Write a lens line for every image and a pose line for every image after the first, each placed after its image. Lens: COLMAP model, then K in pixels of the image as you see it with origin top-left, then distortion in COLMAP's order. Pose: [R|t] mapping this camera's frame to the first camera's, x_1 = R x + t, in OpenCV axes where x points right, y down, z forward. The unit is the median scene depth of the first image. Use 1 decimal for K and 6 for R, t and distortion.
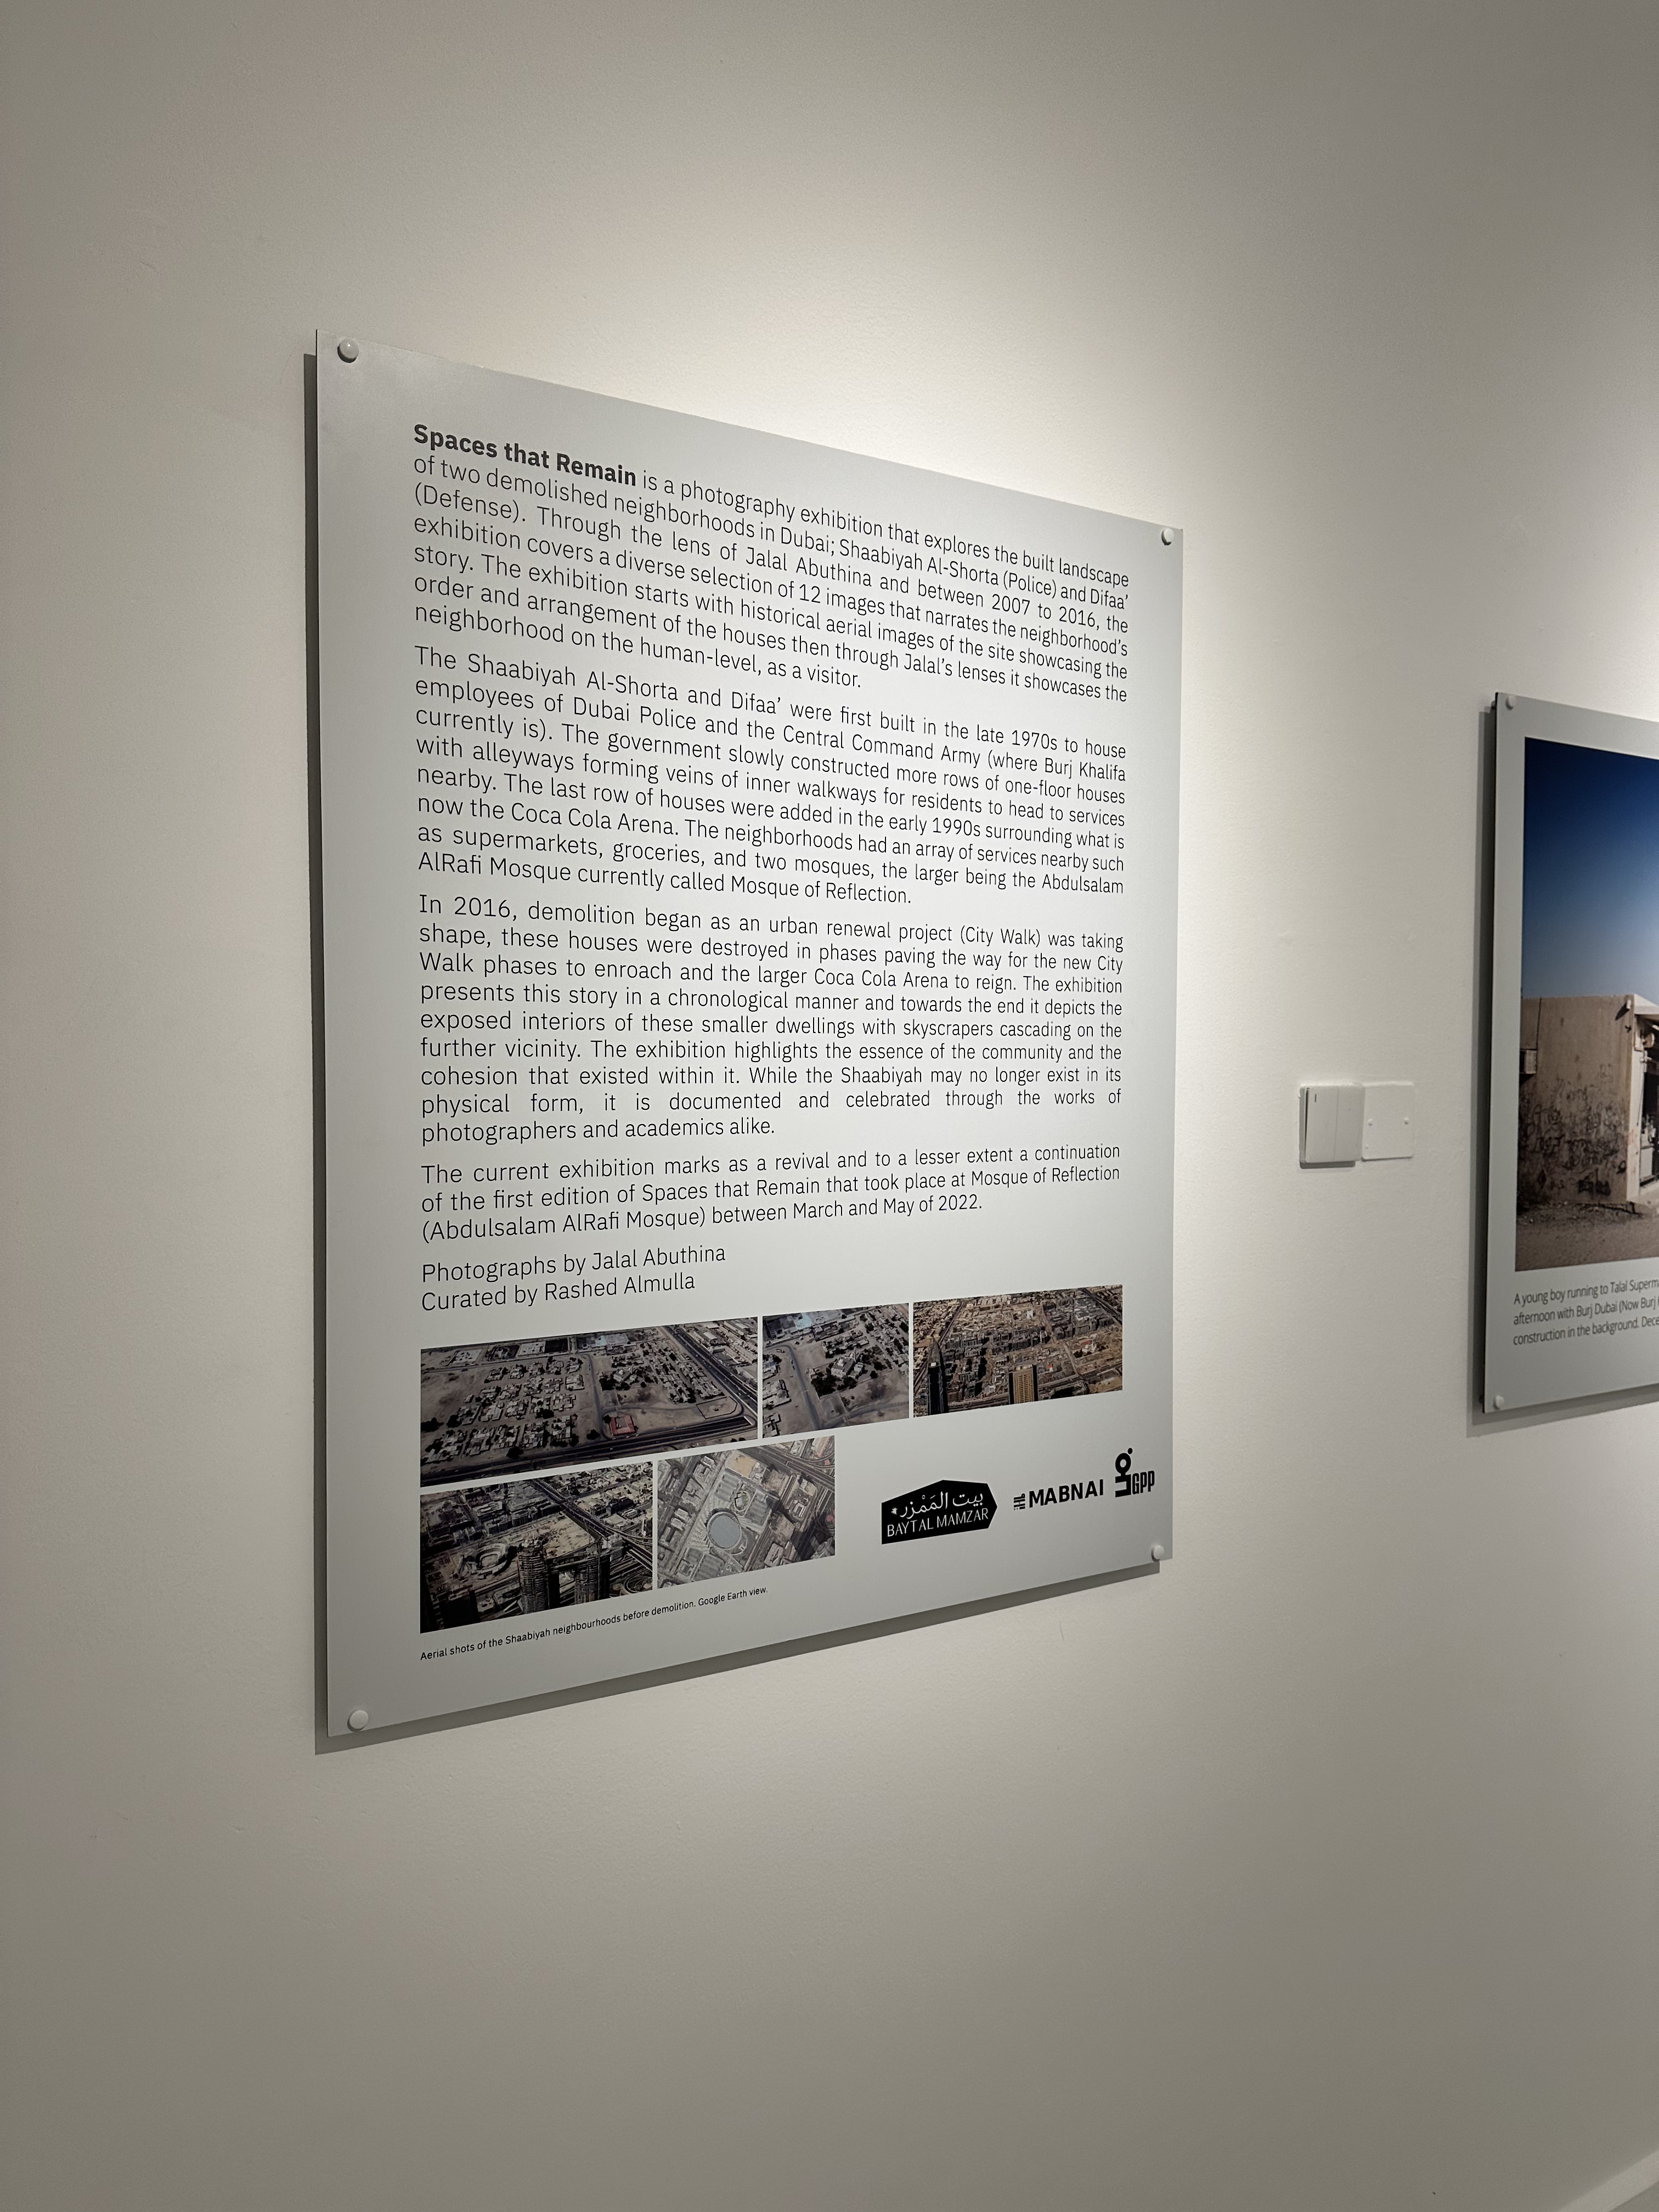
lens RADIAL K [[1549.7, 0, 828.9], [0, 1549.7, 1106.5], [0, 0, 1]] dist [0.009368, 0.000767]
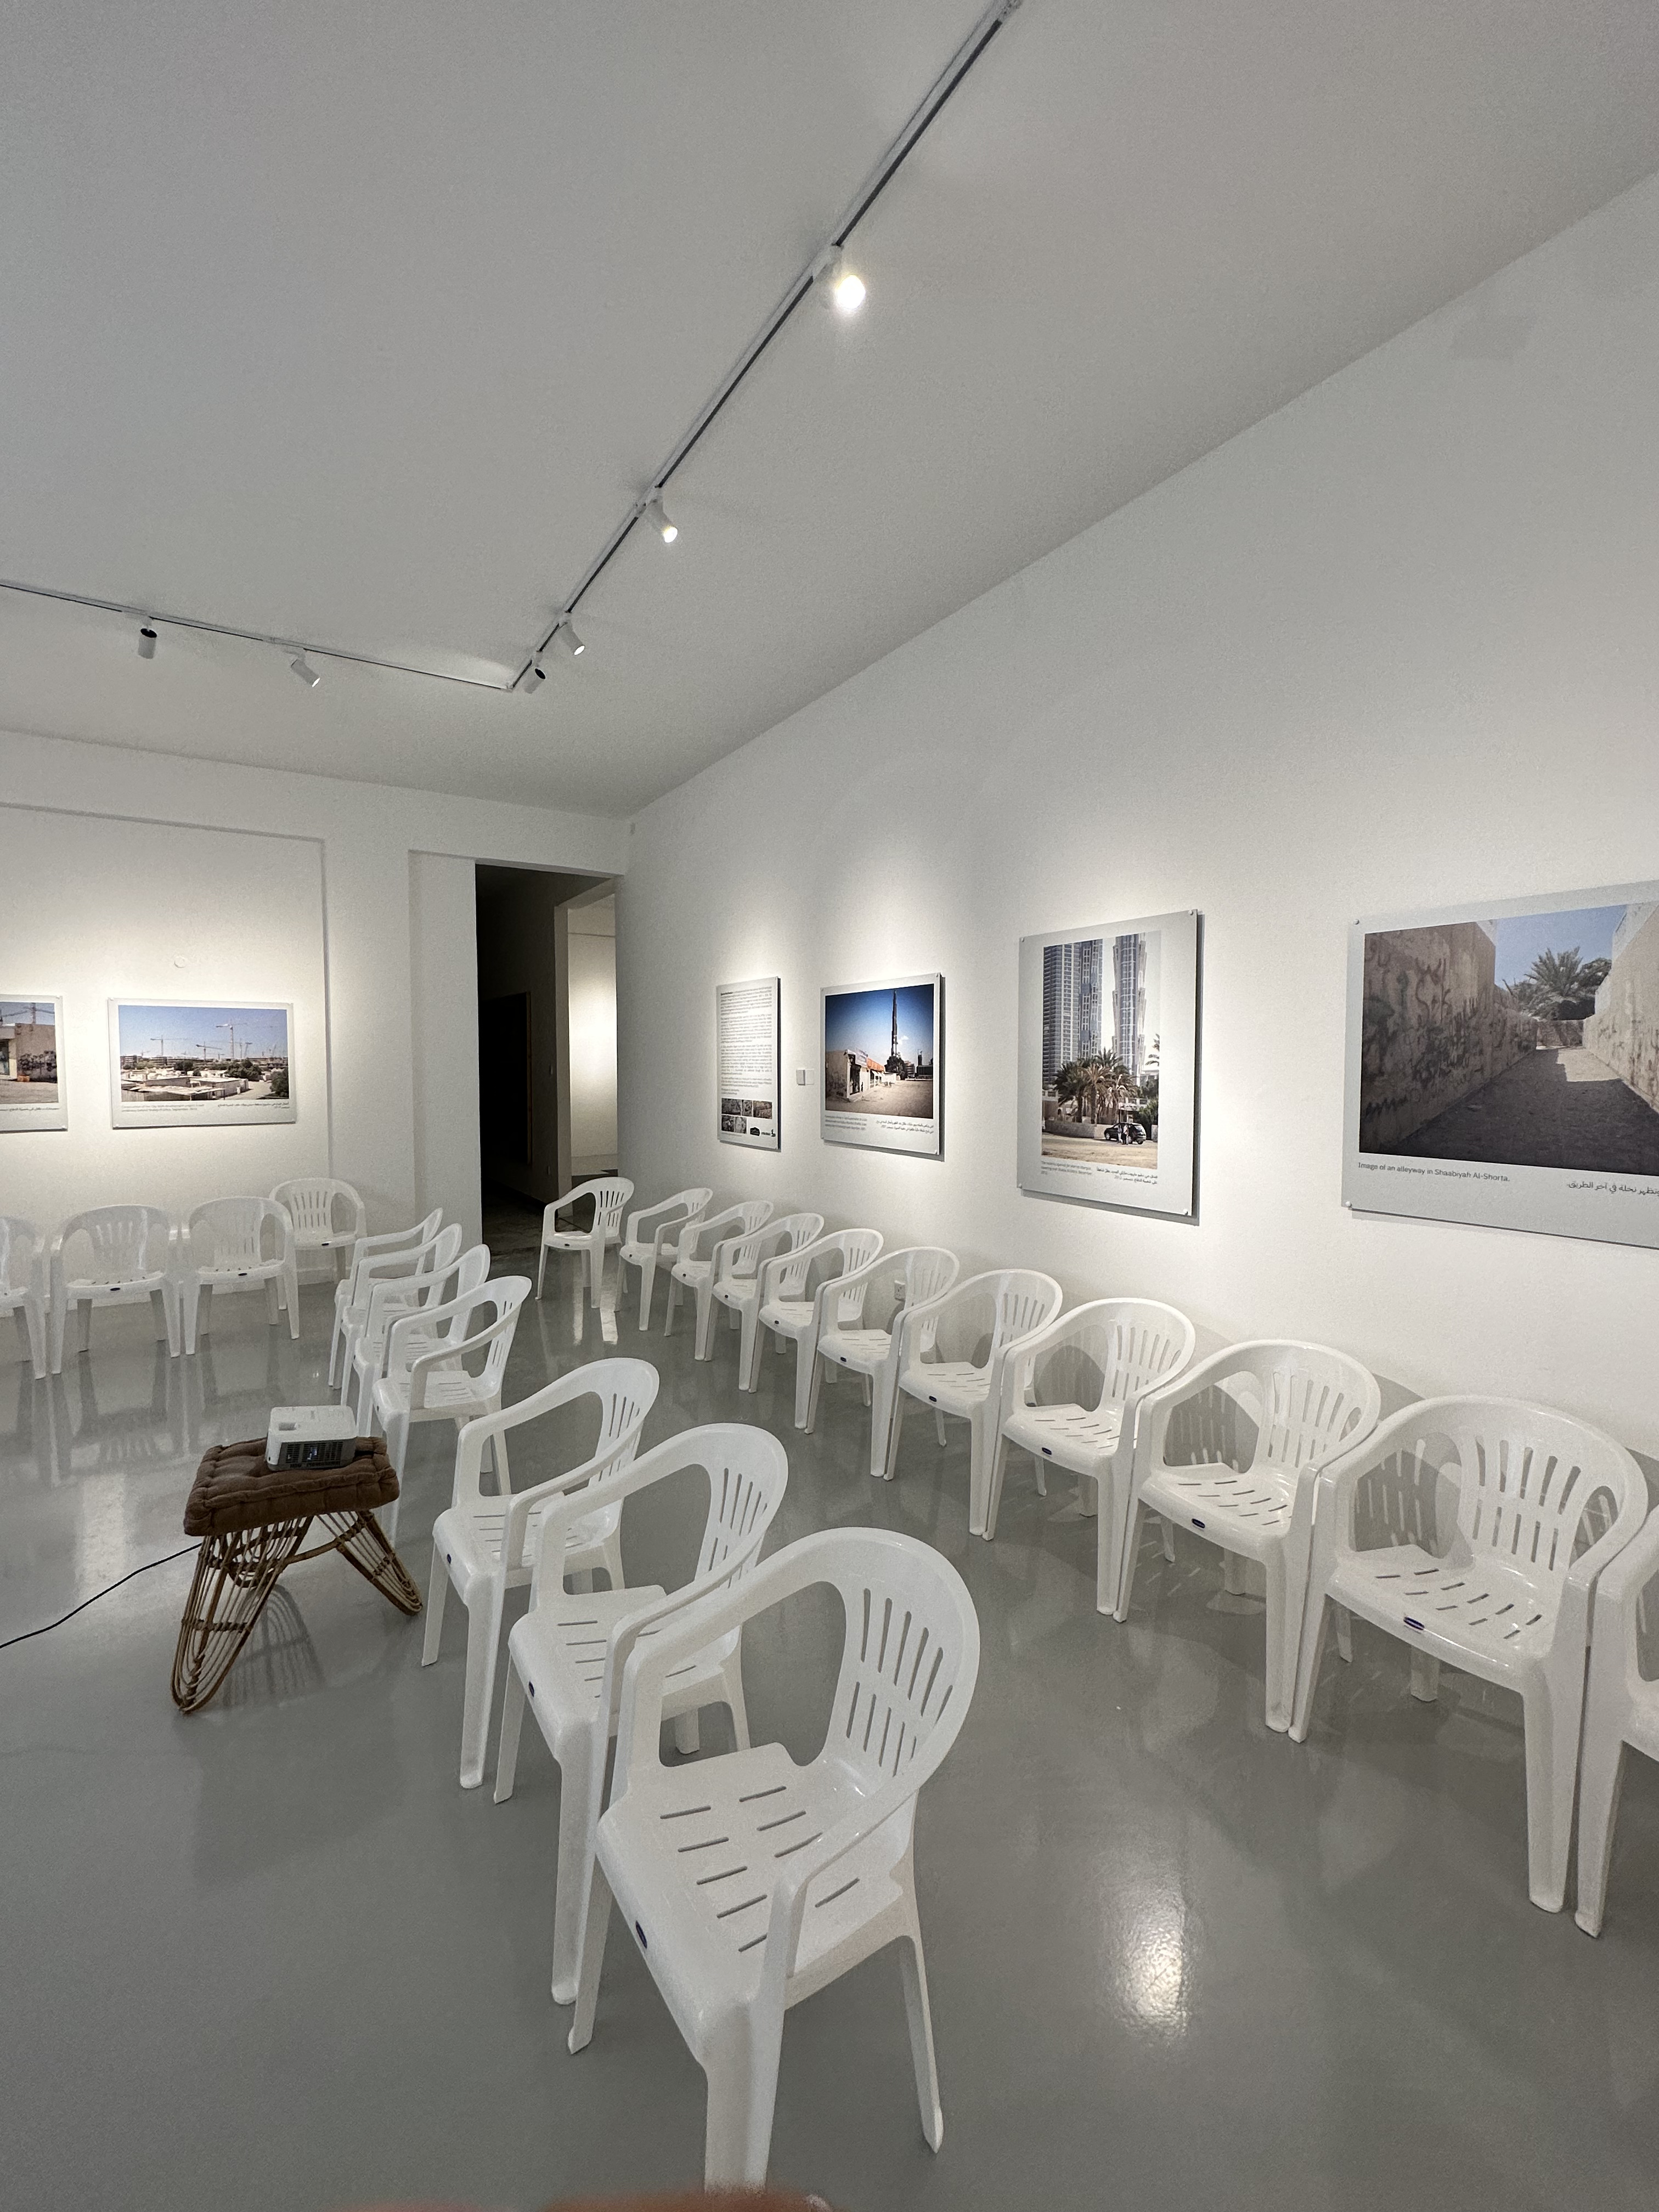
lens RADIAL K [[875.7, 0, 838.7], [0, 875.7, 1104.7], [0, 0, 1]] dist [-0.001102, -0.000378]
pose [[0.062074, 0.044907, -0.997061, 3.846745], [-0.025871, 0.998724, 0.043372, -0.031600], [0.997736, 0.023103, 0.063156, 1.107175]]
